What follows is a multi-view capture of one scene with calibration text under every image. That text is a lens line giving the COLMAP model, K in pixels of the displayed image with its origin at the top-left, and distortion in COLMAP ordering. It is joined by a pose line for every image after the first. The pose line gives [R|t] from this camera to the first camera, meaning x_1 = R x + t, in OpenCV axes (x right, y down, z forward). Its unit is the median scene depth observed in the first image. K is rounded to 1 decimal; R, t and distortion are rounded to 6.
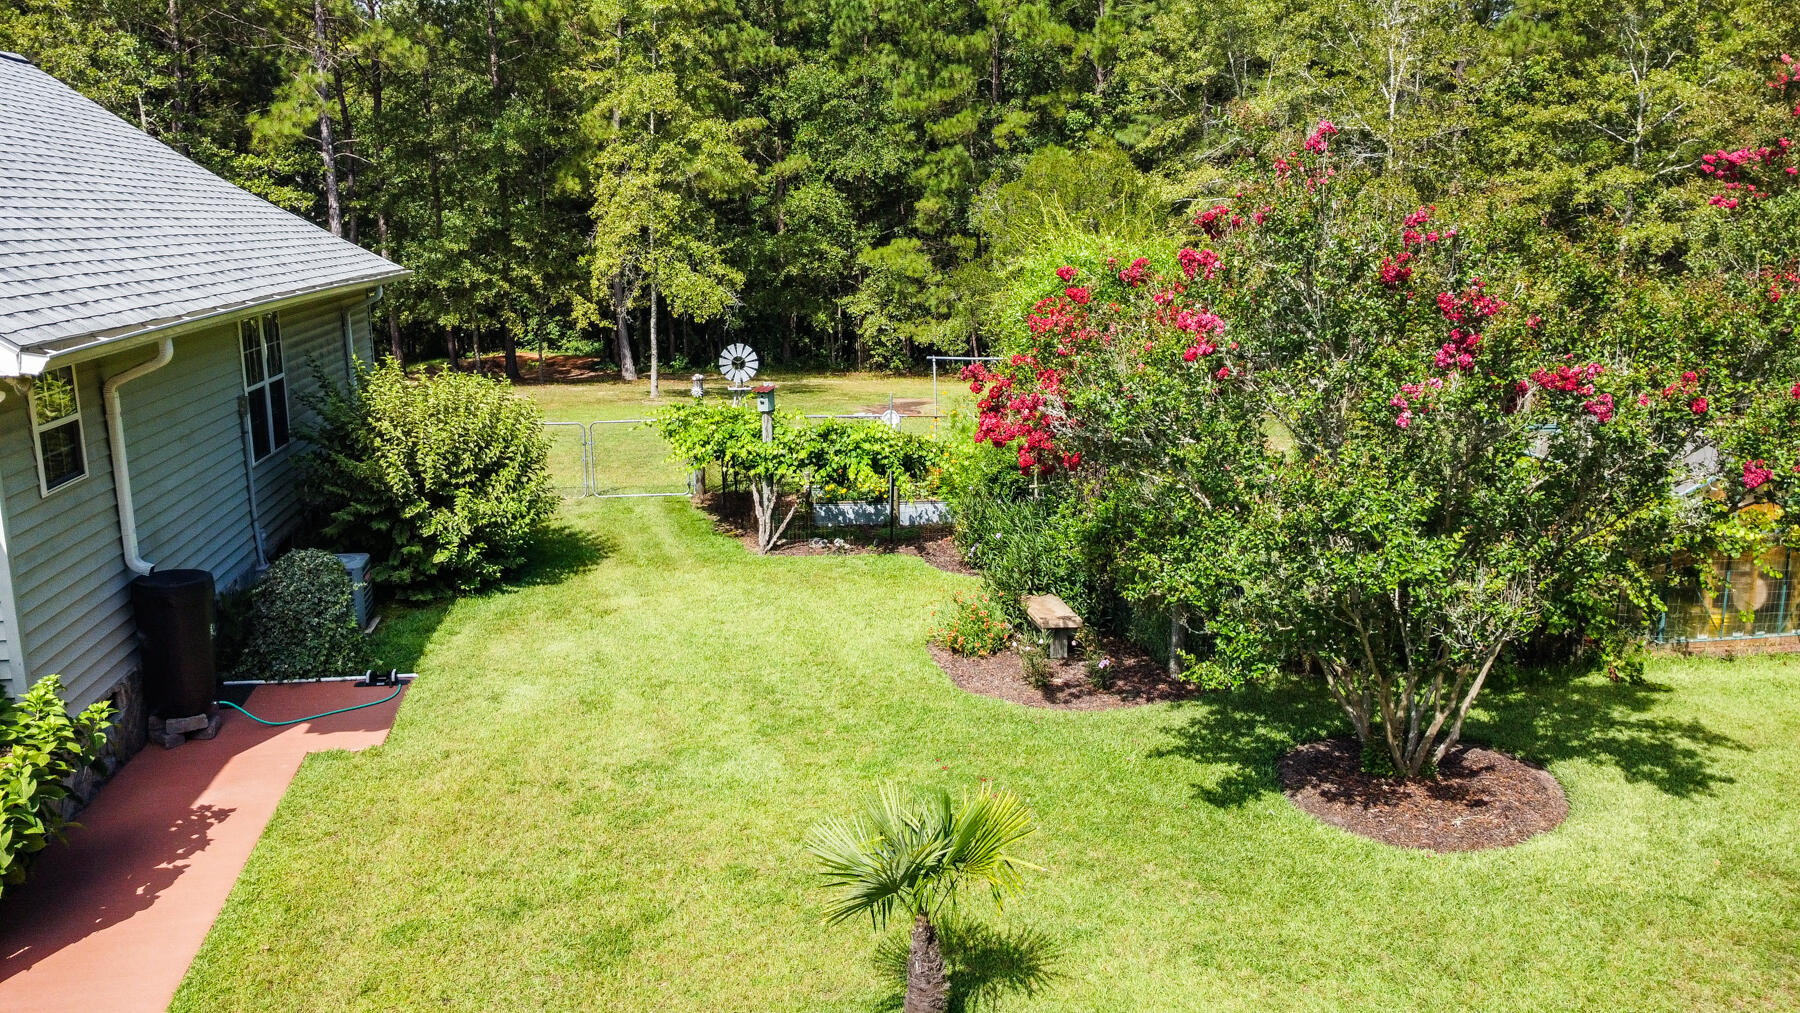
lens RADIAL K [[1368.1, 0, 899.1], [0, 1368.1, 515.0], [0, 0, 1]] dist [-0.000264, -0.004081]
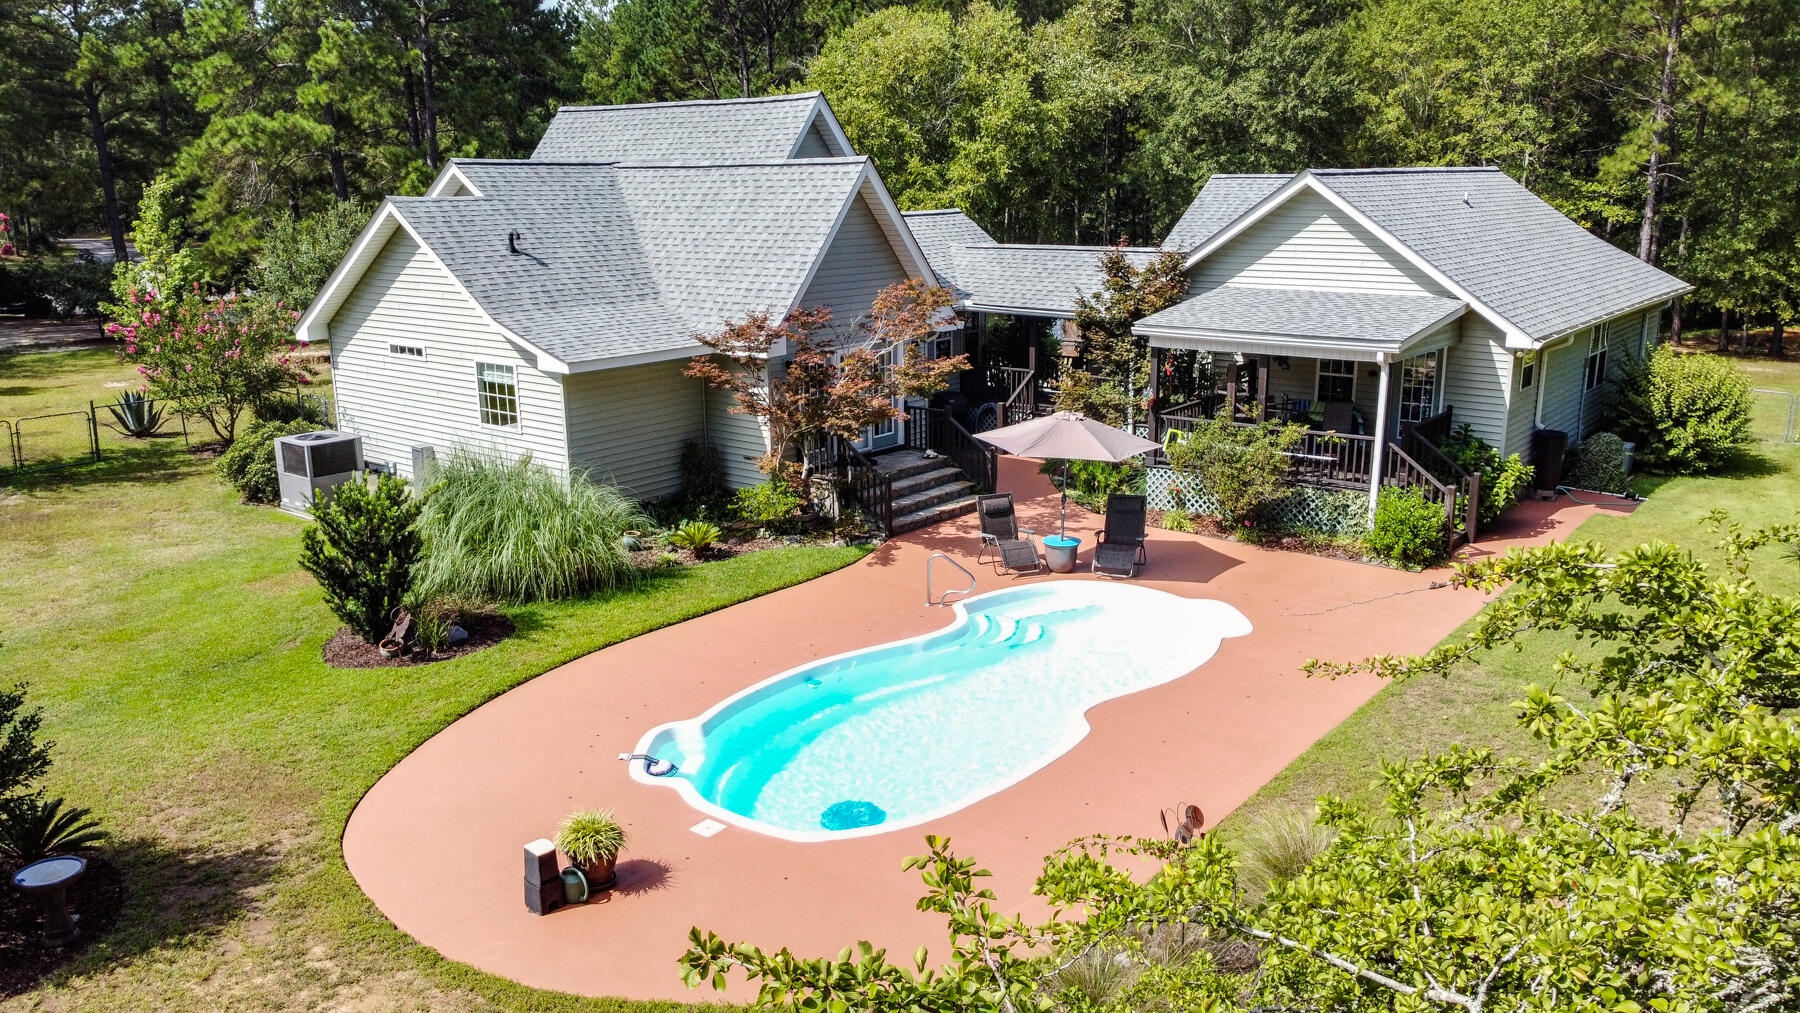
lens RADIAL K [[1368.1, 0, 899.1], [0, 1368.1, 515.0], [0, 0, 1]] dist [-0.000264, -0.004081]
pose [[0.648021, 0.184845, -0.738851, 0.165405], [-0.155156, 0.981798, 0.109544, 0.031969], [0.745651, 0.043650, 0.664906, -0.452754]]
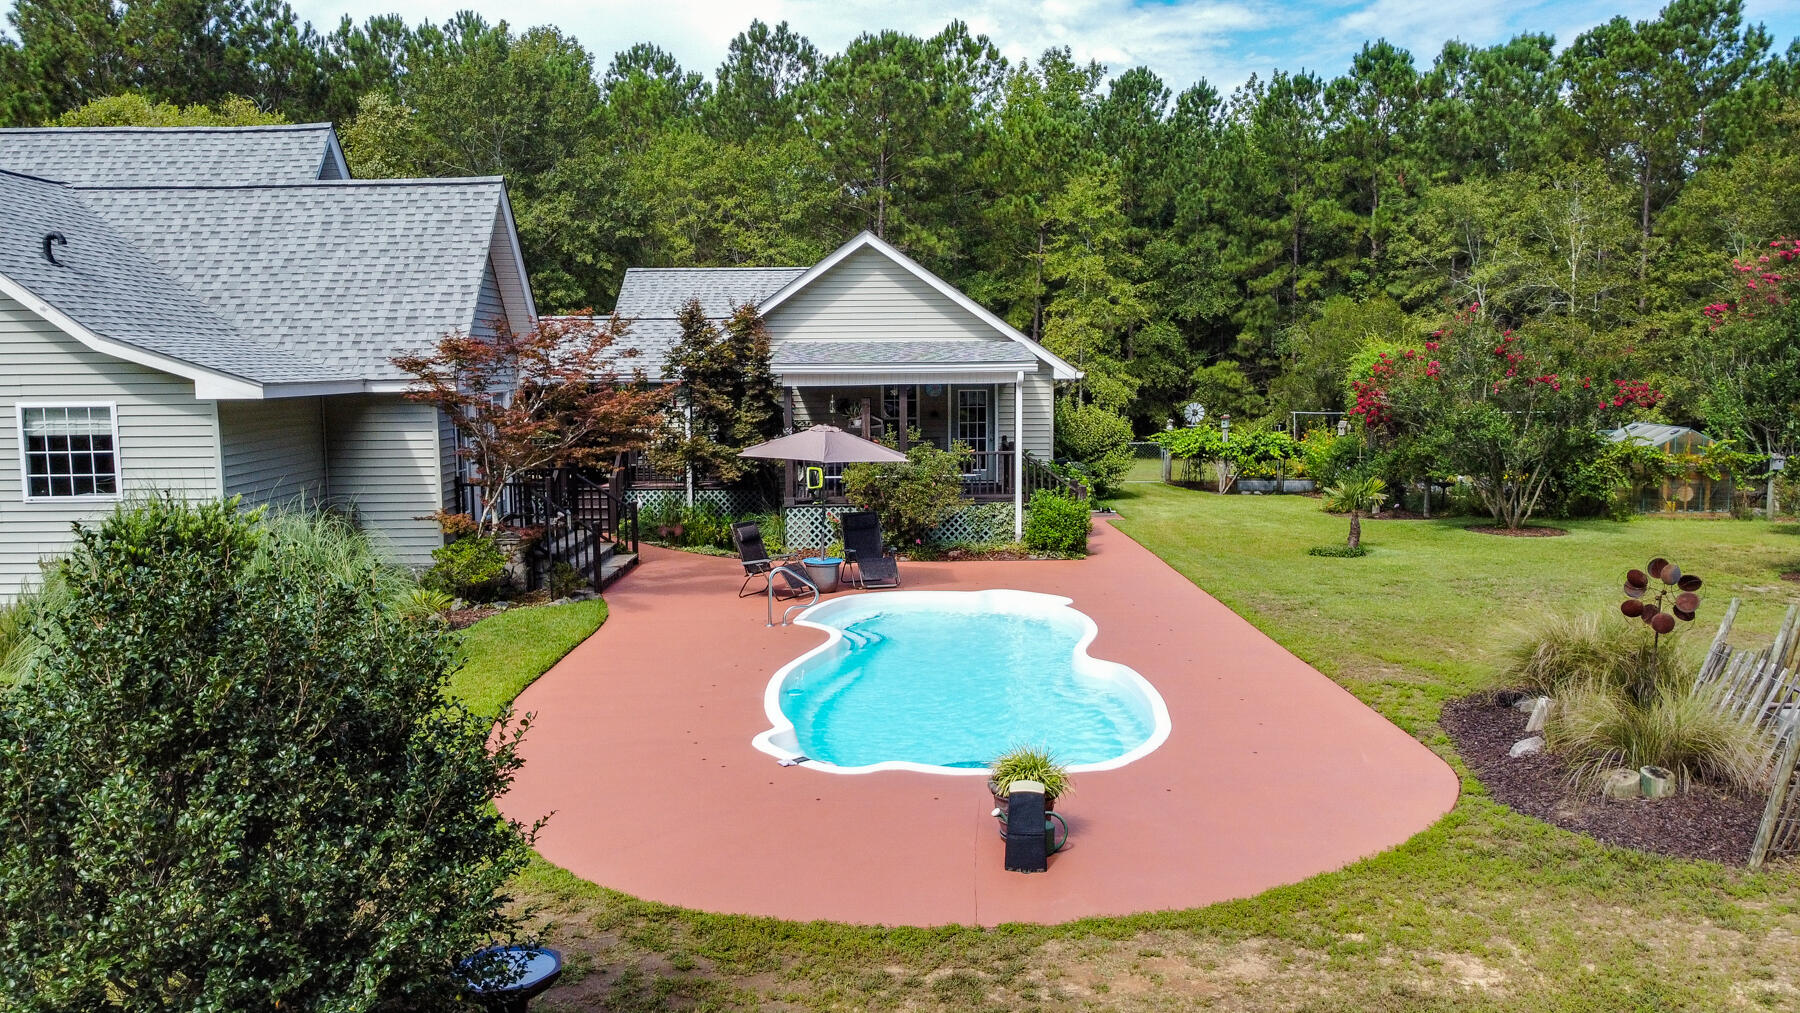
lens RADIAL K [[1368.1, 0, 899.1], [0, 1368.1, 515.0], [0, 0, 1]] dist [-0.000264, -0.004081]
pose [[0.984284, 0.019110, -0.175554, -0.108326], [-0.036118, 0.994898, -0.094201, 0.136767], [0.172858, 0.099061, 0.979953, -0.571650]]
